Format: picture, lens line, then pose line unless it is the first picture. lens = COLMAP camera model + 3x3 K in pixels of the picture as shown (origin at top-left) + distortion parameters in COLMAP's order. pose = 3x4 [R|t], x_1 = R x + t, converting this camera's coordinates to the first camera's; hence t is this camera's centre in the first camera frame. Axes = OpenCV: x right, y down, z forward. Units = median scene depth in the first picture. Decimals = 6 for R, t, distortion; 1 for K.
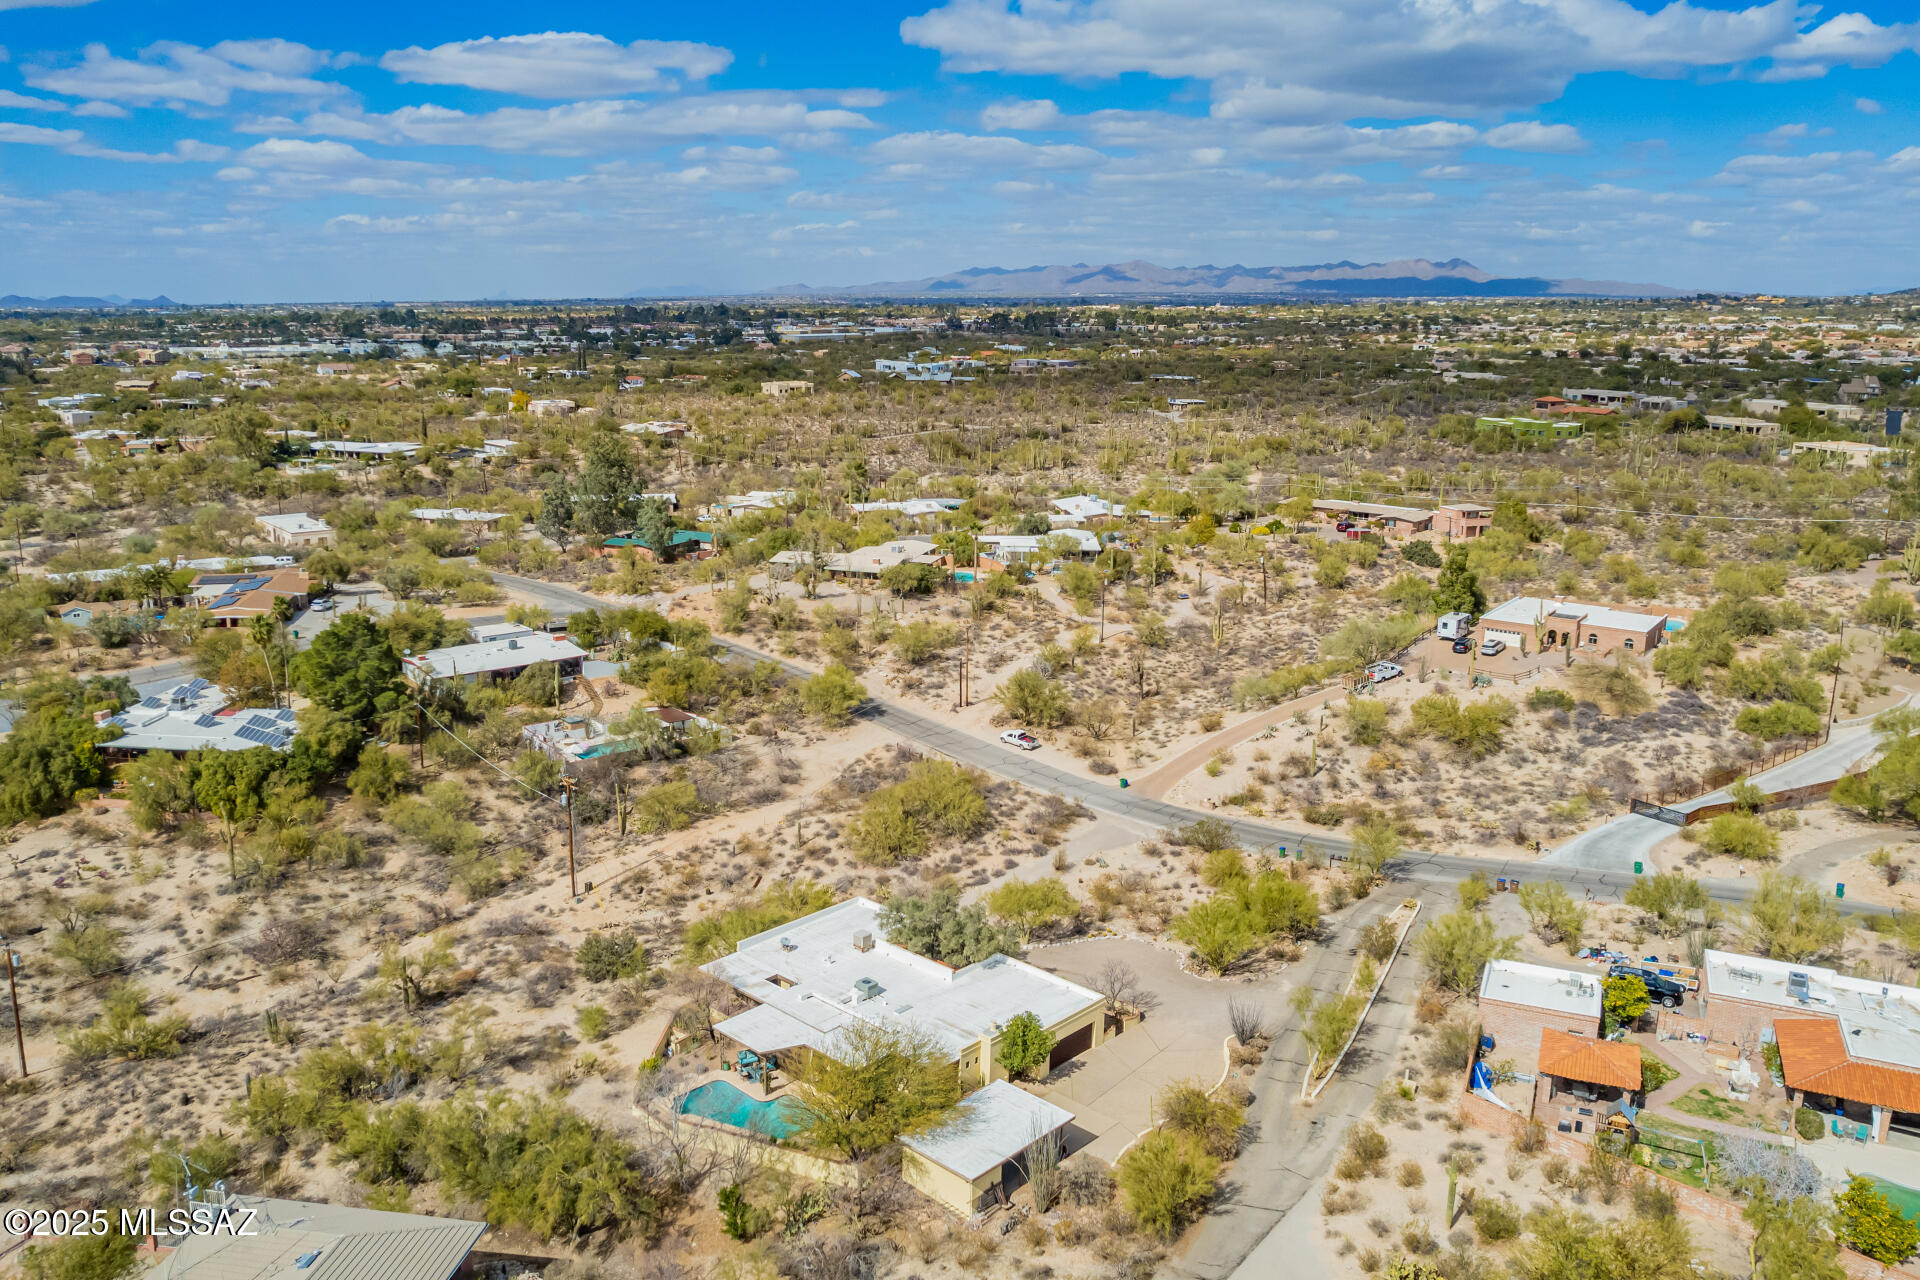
lens RADIAL K [[1506.9, 0, 955.5], [0, 1506.9, 606.0], [0, 0, 1]] dist [-0.072899, 0.070463]
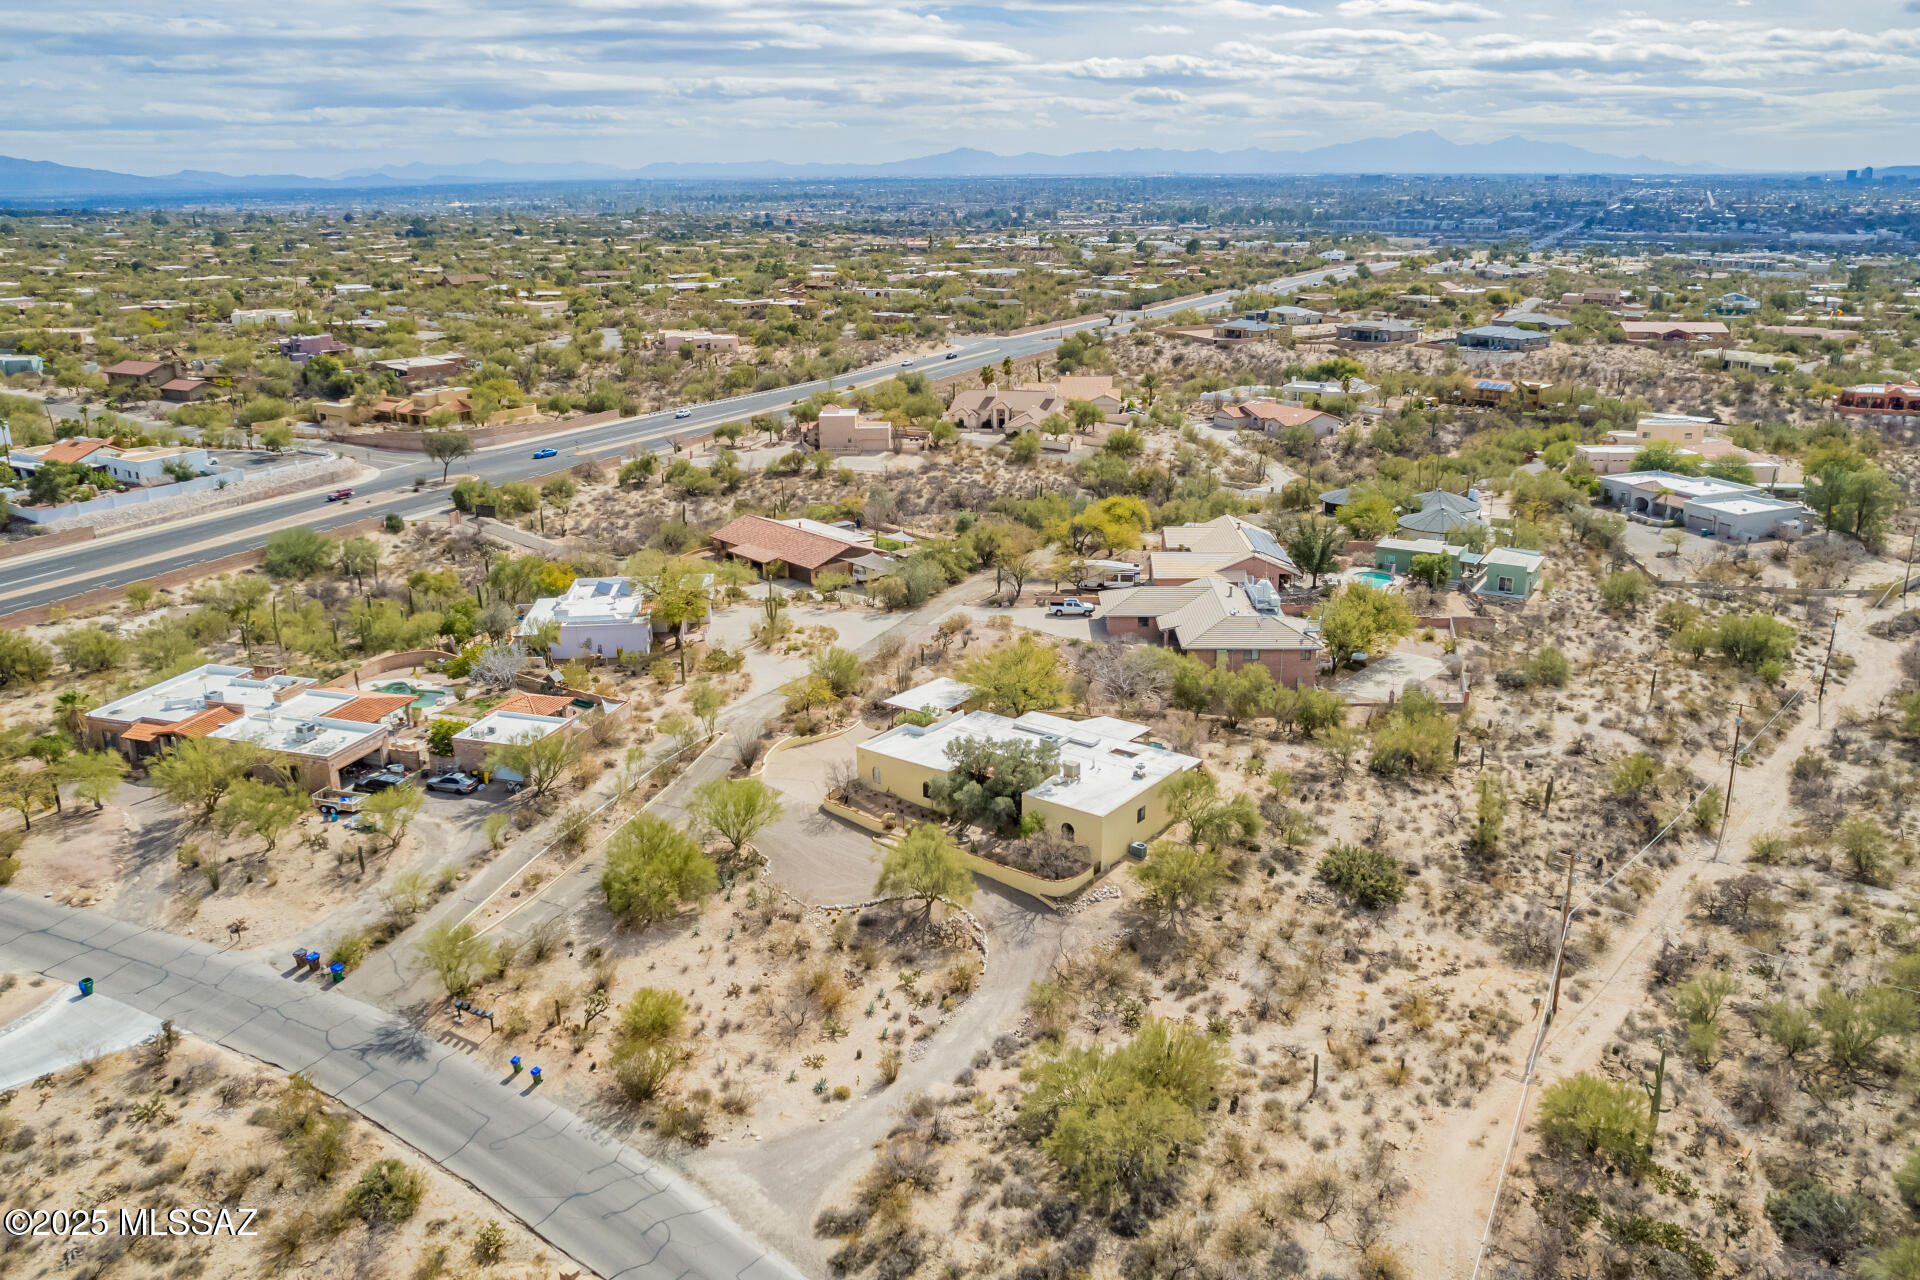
lens RADIAL K [[1478.4, 0, 954.9], [0, 1478.4, 636.1], [0, 0, 1]] dist [-0.070289, 0.051794]
pose [[-0.994630, 0.032120, -0.098383, 0.089961], [-0.020341, 0.871409, 0.490136, -0.277867], [0.101475, 0.489505, -0.866076, 1.345165]]
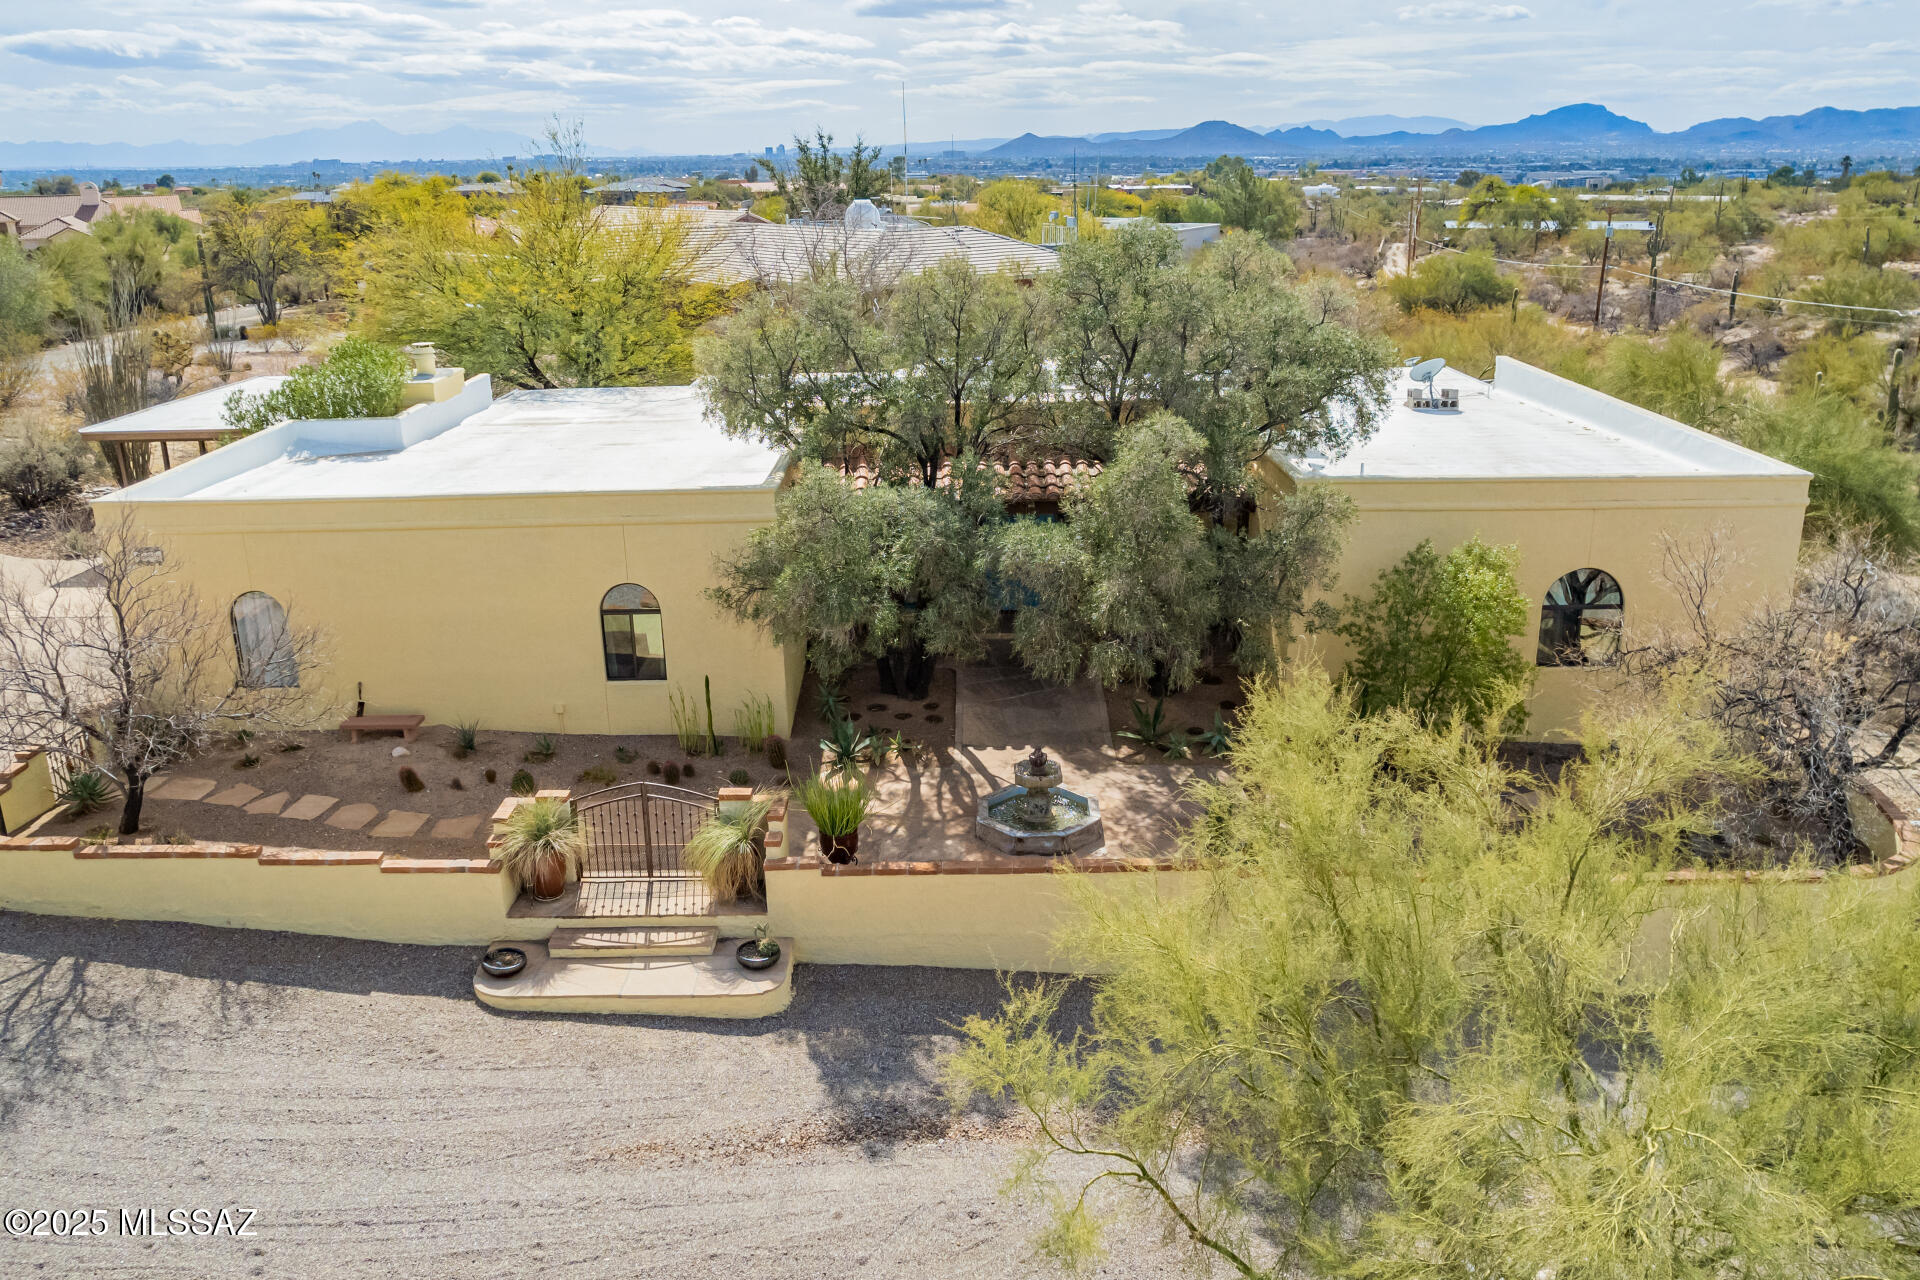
lens RADIAL K [[1487.3, 0, 954.7], [0, 1487.3, 639.7], [0, 0, 1]] dist [-0.069859, 0.056441]
pose [[-0.723643, 0.216964, -0.655184, 0.099774], [-0.136624, 0.885485, 0.444128, 0.114181], [0.676516, 0.410904, -0.611133, 0.807793]]
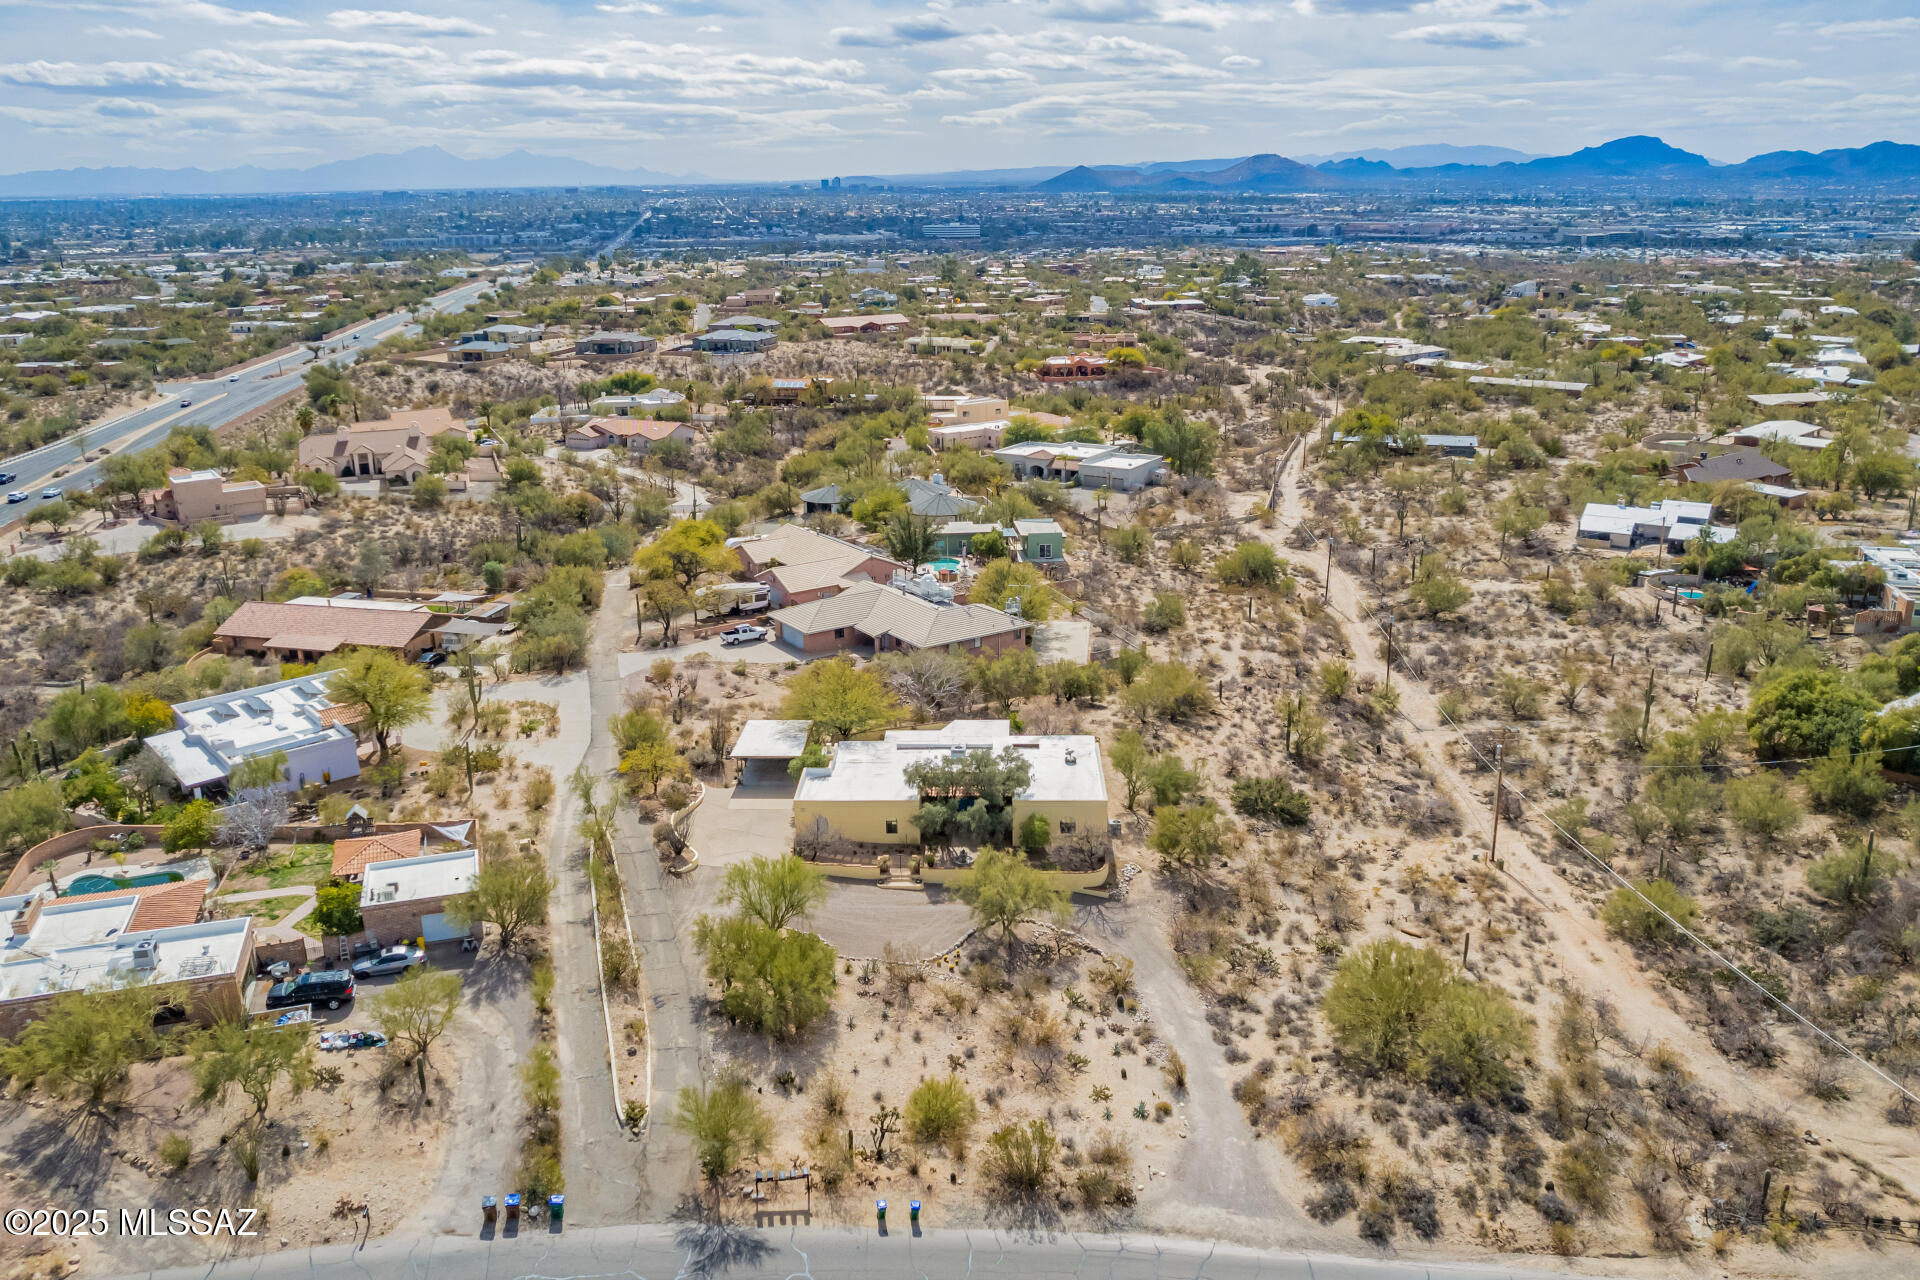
lens RADIAL K [[1487.3, 0, 954.7], [0, 1487.3, 639.7], [0, 0, 1]] dist [-0.069859, 0.056441]
pose [[-0.746940, 0.196118, -0.635310, 0.469607], [-0.135455, 0.890586, 0.434176, -0.238439], [0.650948, 0.410359, -0.638649, 1.168958]]
